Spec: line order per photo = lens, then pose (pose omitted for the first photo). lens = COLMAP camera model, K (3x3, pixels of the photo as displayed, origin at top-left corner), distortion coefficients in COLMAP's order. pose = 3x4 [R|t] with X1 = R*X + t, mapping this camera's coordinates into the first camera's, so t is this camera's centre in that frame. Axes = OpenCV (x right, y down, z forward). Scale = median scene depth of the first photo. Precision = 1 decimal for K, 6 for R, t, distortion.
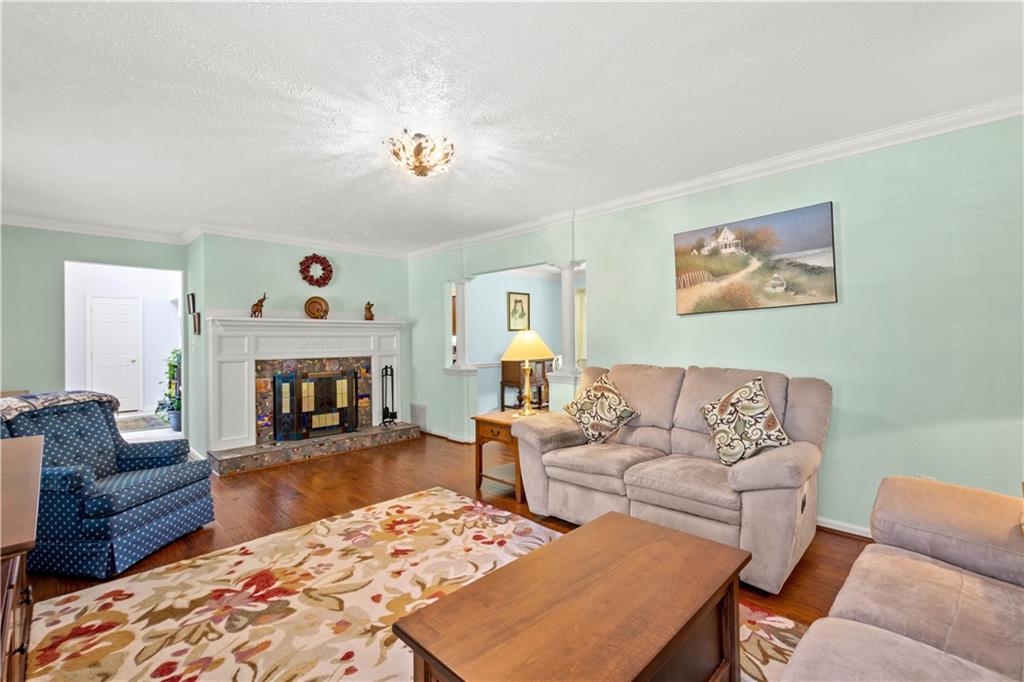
lens RADIAL K [[449.1, 0, 517.4], [0, 449.1, 340.4], [0, 0, 1]] dist [0.009062, 0.000010]
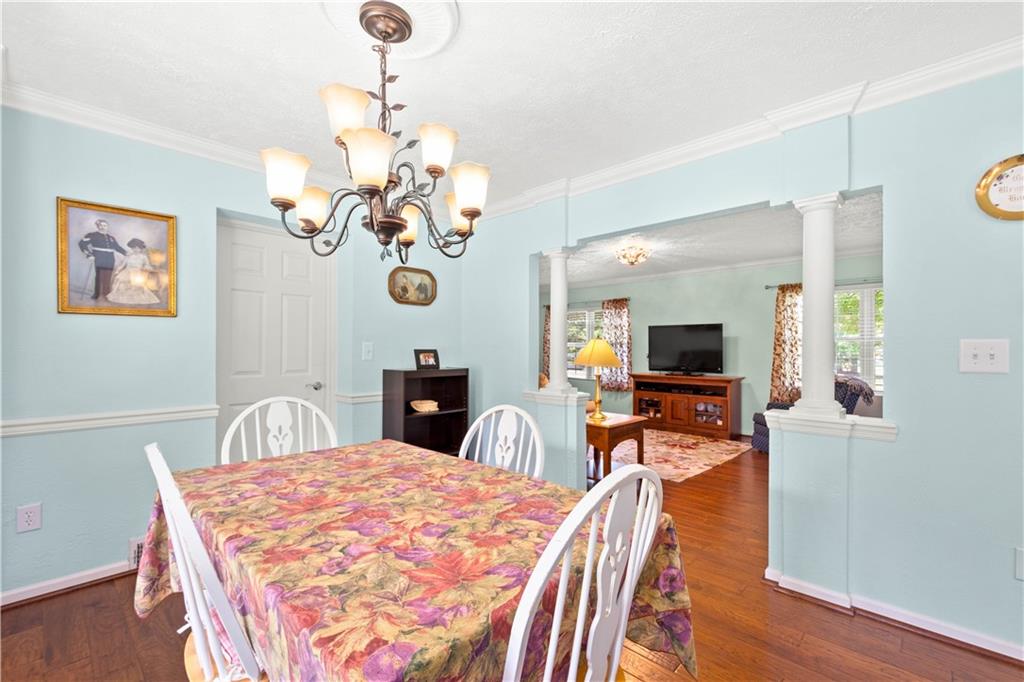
lens RADIAL K [[449.1, 0, 508.6], [0, 449.1, 343.5], [0, 0, 1]] dist [0.009062, 0.000010]
pose [[-0.999966, 0.007322, -0.003804, 0.343242], [0.007358, 0.999926, -0.009658, -0.005104], [0.003733, -0.009686, -0.999946, 2.985680]]
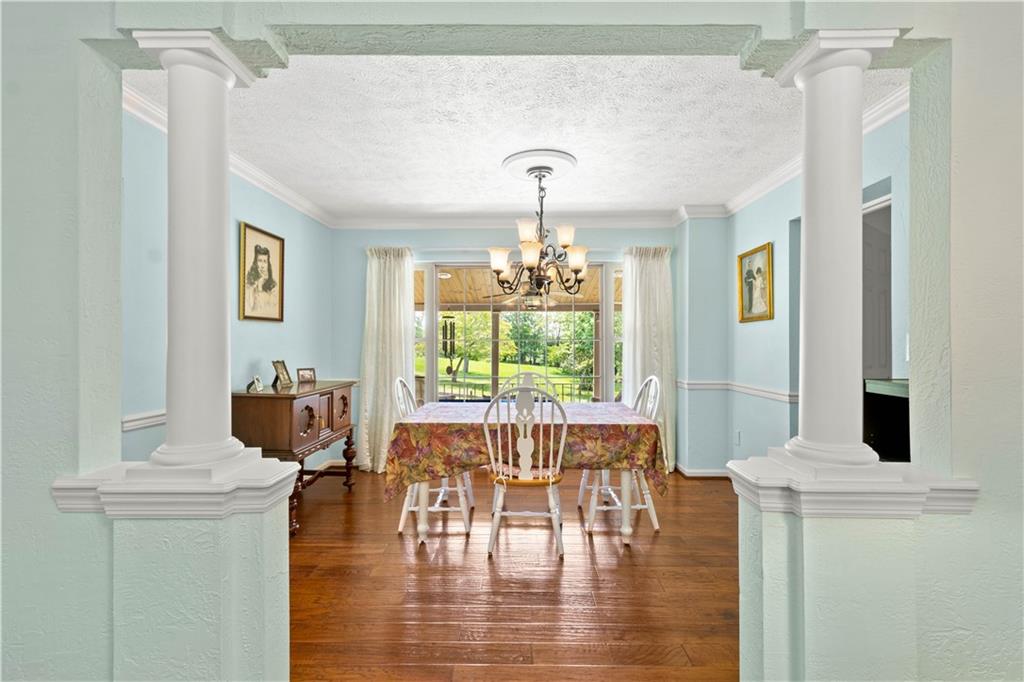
lens RADIAL K [[449.1, 0, 514.5], [0, 449.1, 339.3], [0, 0, 1]] dist [0.009062, 0.000010]
pose [[0.726445, 0.016524, 0.687026, -0.342437], [-0.007451, 0.999842, -0.016169, 0.004227], [-0.687184, 0.006627, 0.726453, 1.565368]]
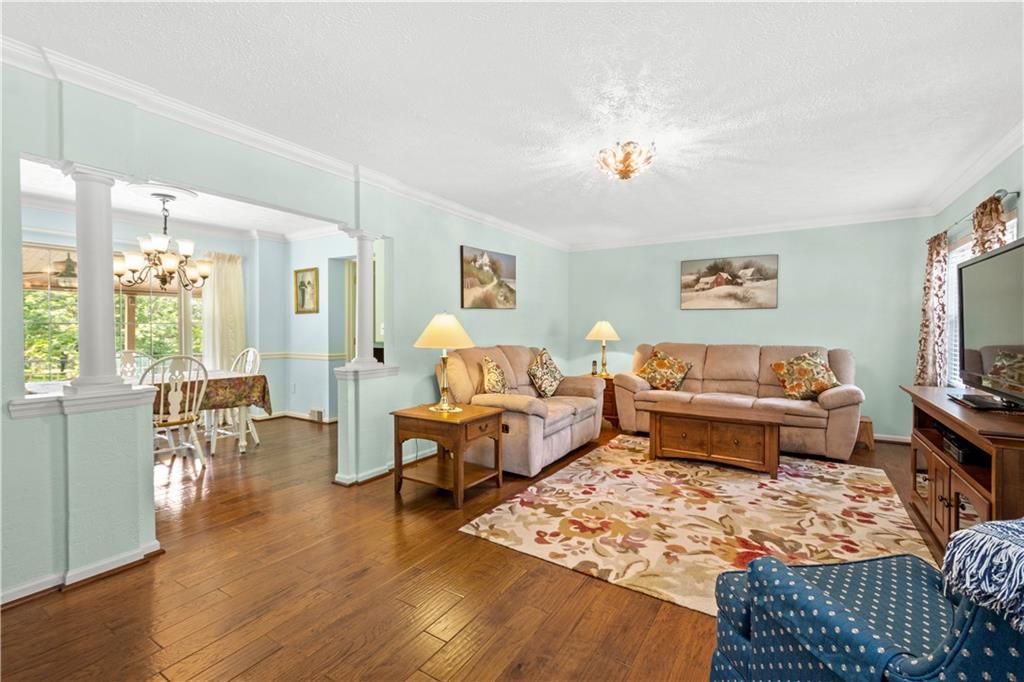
lens RADIAL K [[449.1, 0, 512.1], [0, 449.1, 335.9], [0, 0, 1]] dist [0.009062, 0.000010]
pose [[-0.203240, -0.007239, 0.979102, -1.267045], [0.002680, 0.999965, 0.007950, 0.018277], [-0.979125, 0.004240, -0.203214, 1.511928]]
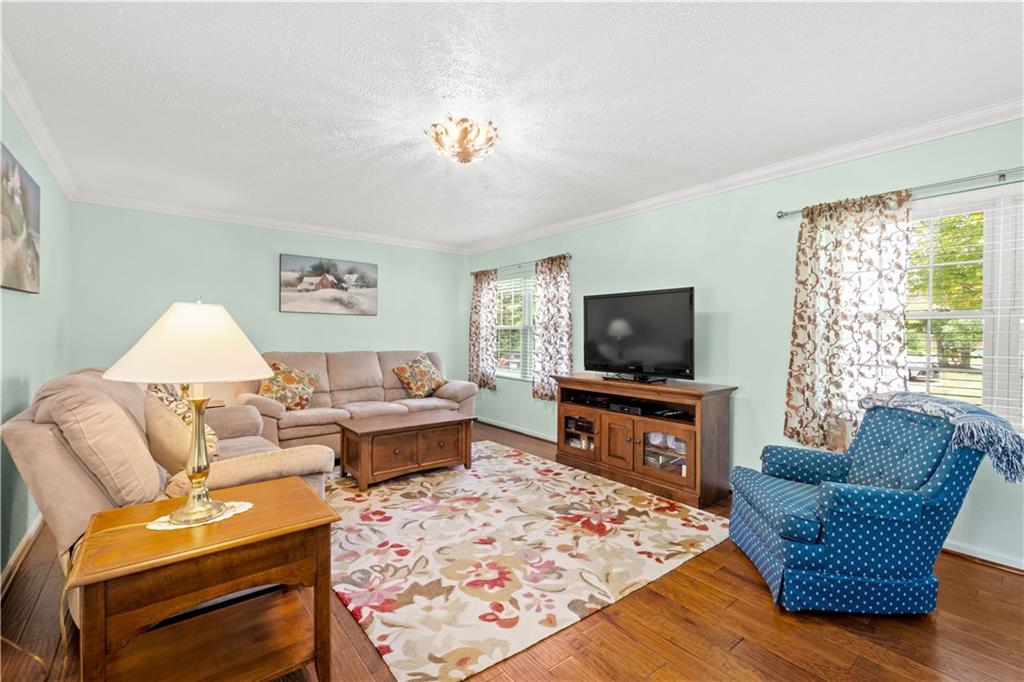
lens RADIAL K [[449.1, 0, 511.0], [0, 449.1, 338.5], [0, 0, 1]] dist [0.009062, 0.000010]
pose [[-0.991590, 0.003356, 0.129377, -0.439759], [0.004280, 0.999967, 0.006860, 0.009688], [-0.129350, 0.007356, -0.991572, 1.960052]]
